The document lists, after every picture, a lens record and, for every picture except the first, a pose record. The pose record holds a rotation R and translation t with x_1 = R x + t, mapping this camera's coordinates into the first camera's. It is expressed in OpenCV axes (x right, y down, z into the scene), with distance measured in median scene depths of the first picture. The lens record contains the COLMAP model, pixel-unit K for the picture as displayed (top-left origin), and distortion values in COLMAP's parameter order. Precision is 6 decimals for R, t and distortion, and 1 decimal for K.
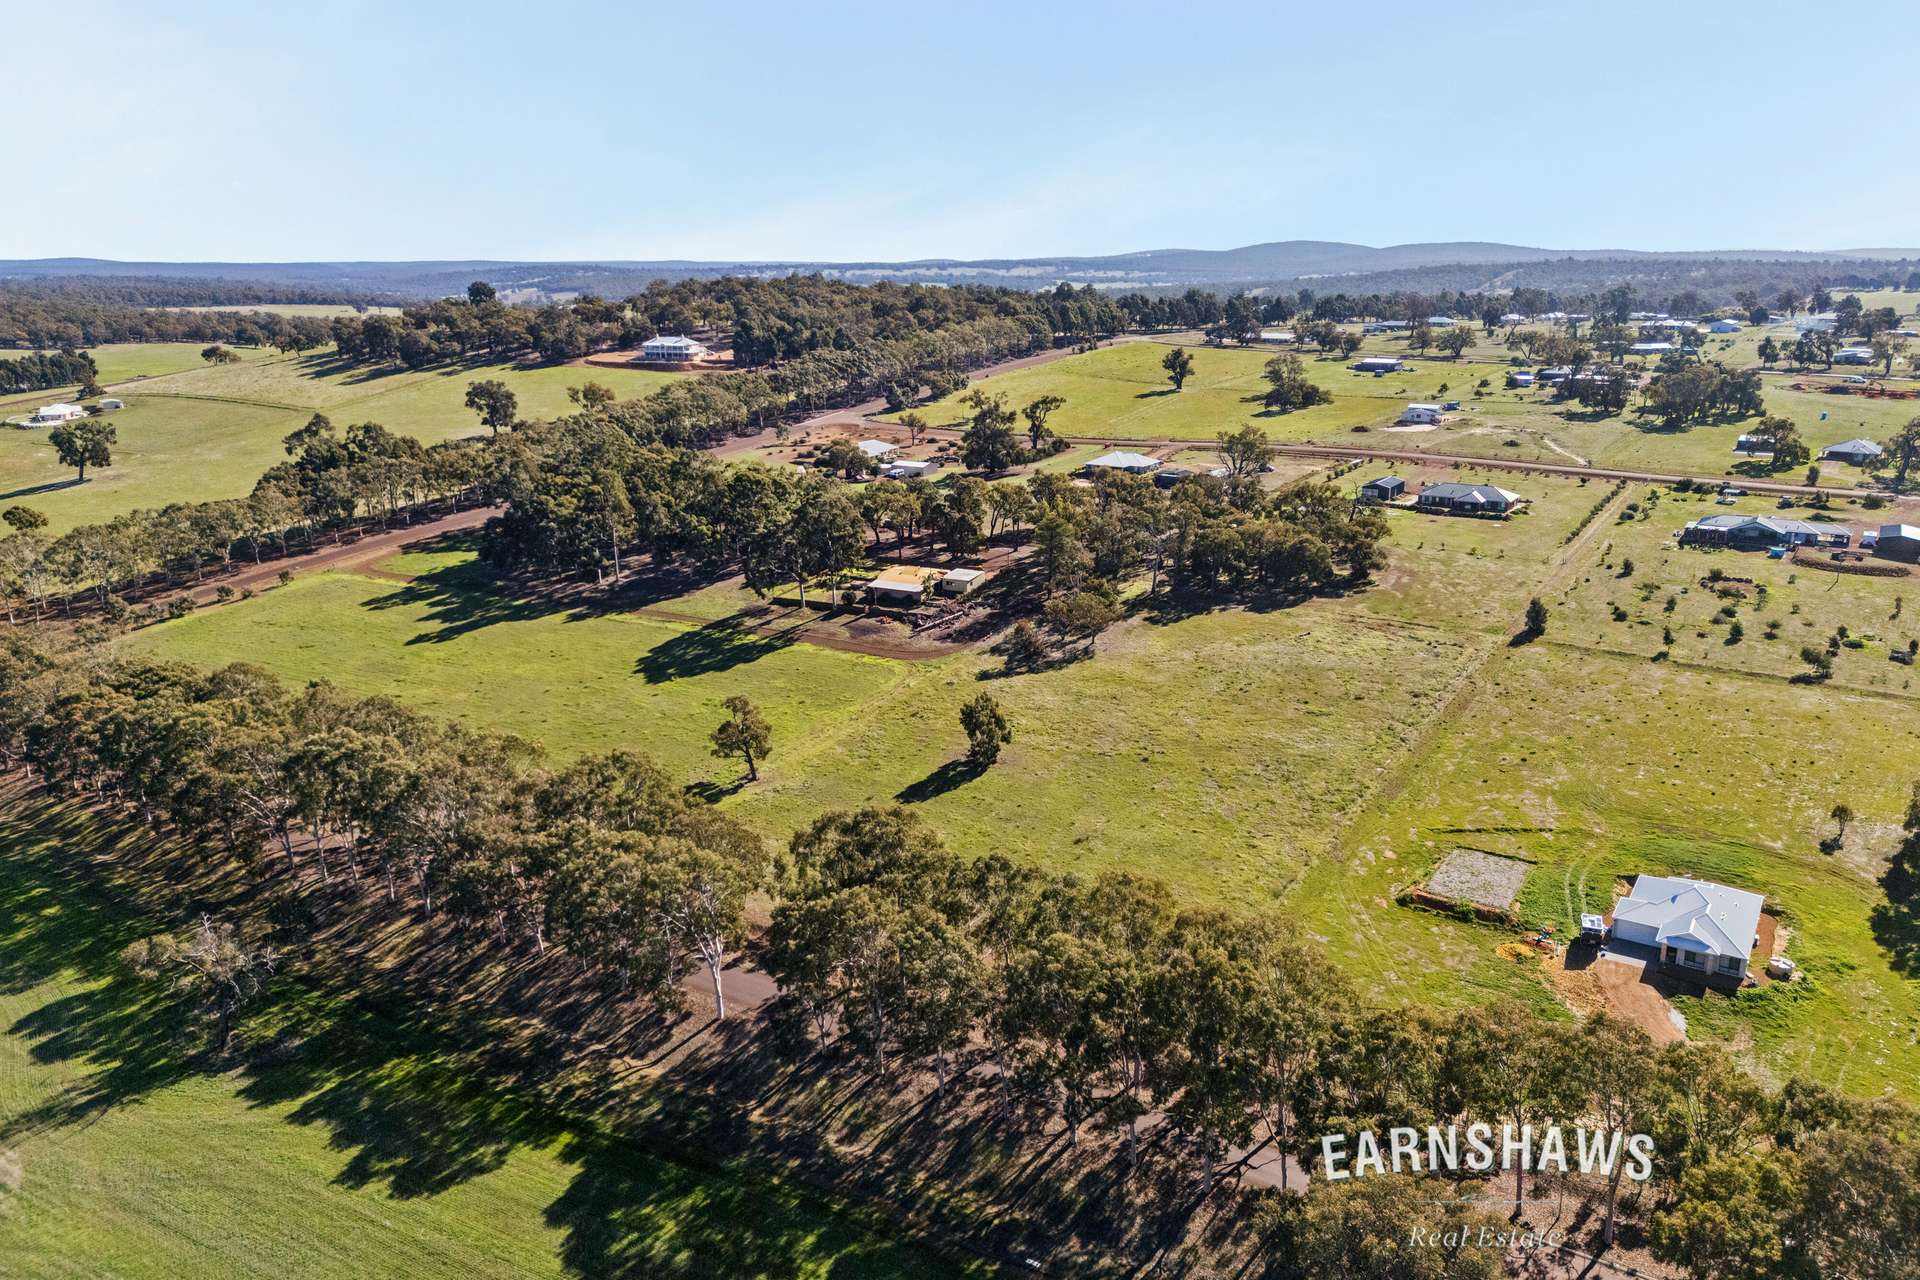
lens RADIAL K [[1389.0, 0, 973.5], [0, 1389.0, 640.1], [0, 0, 1]] dist [0.101276, -0.116316]
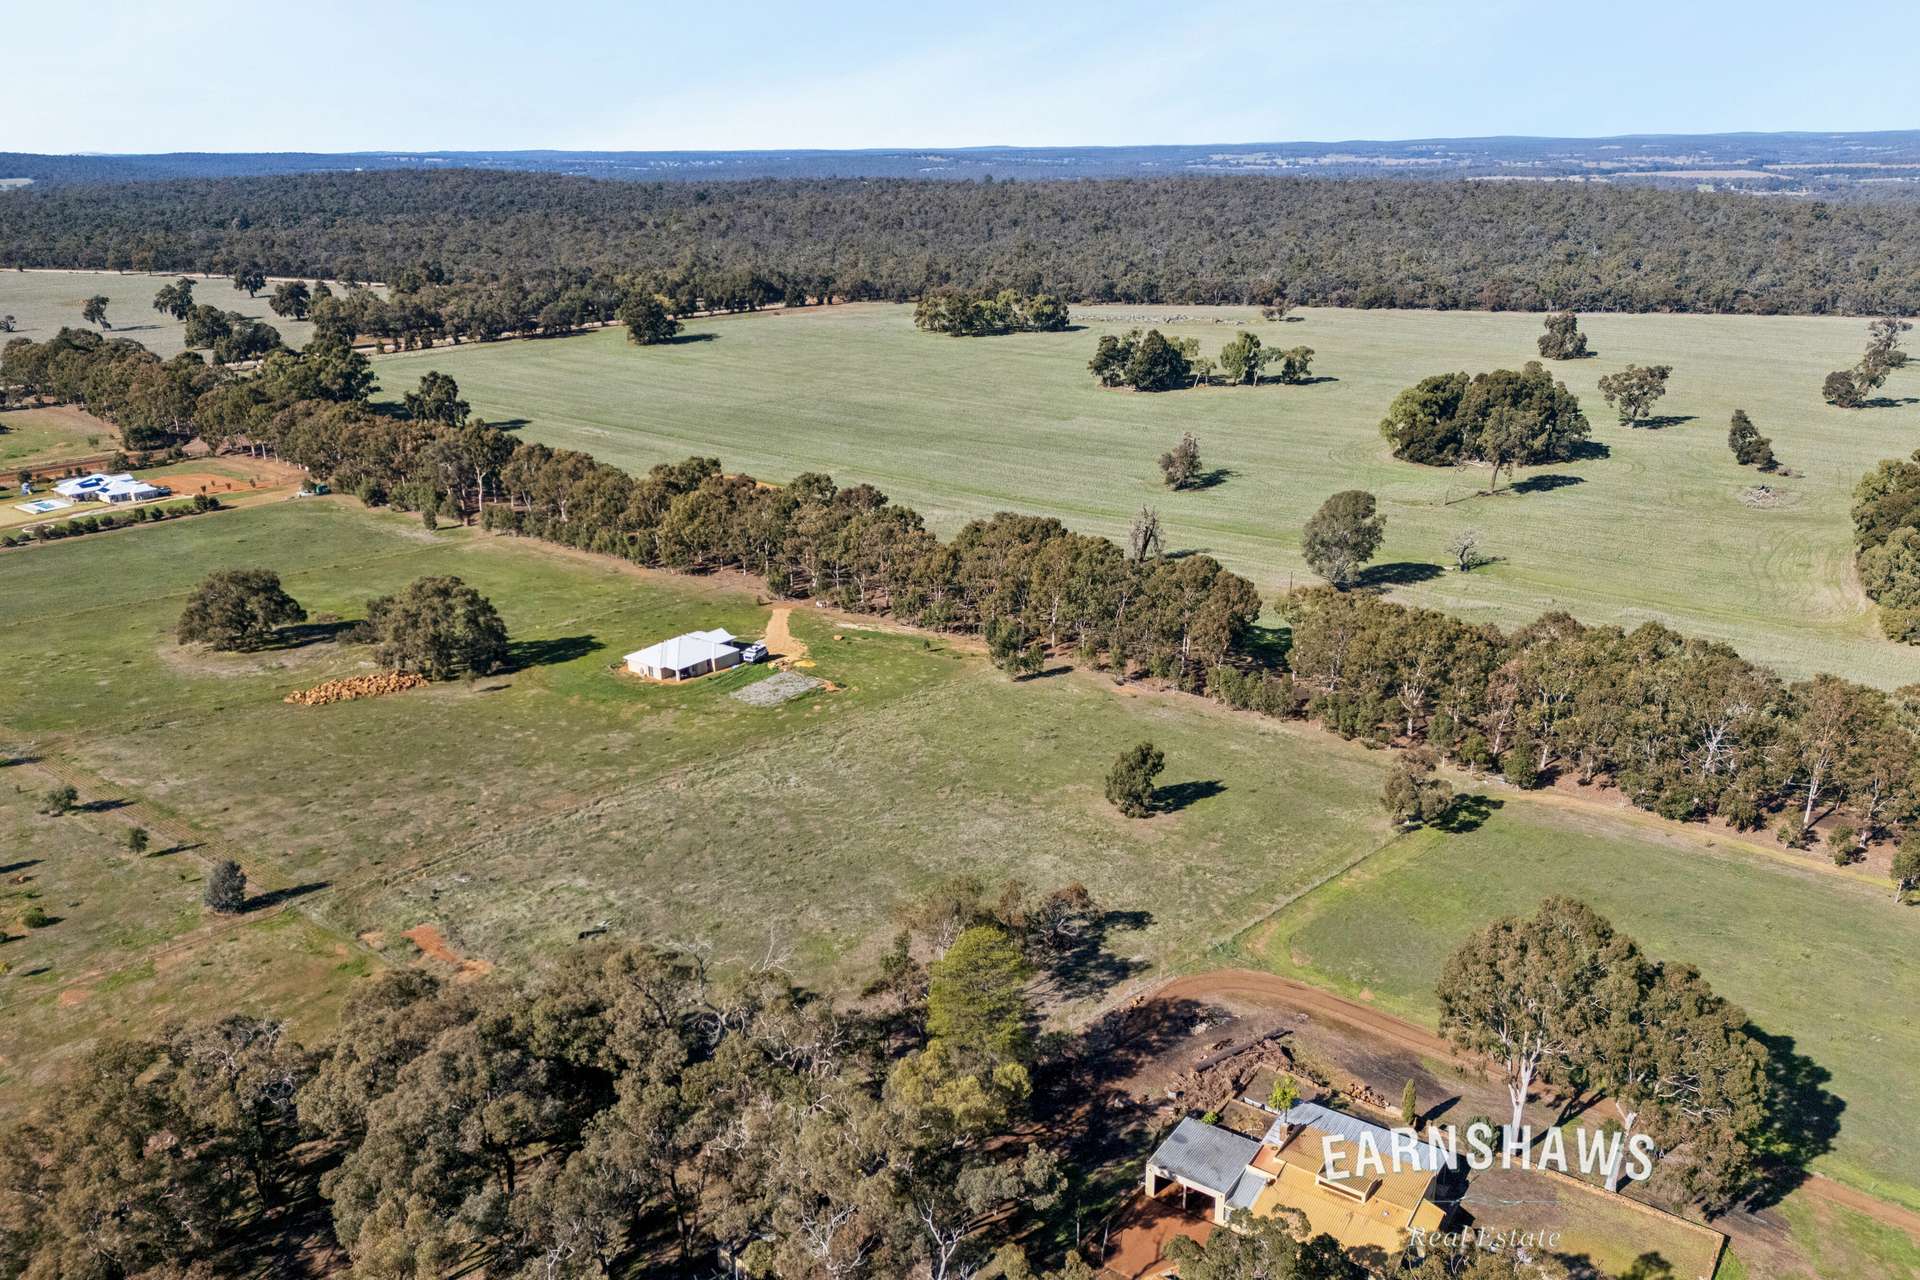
lens RADIAL K [[1420.1, 0, 966.8], [0, 1420.1, 639.7], [0, 0, 1]] dist [0.116277, -0.156990]
pose [[-0.995229, -0.015198, 0.096375, 0.022909], [0.042160, 0.823820, 0.565282, -0.415313], [-0.087987, 0.566648, -0.819249, 1.332493]]
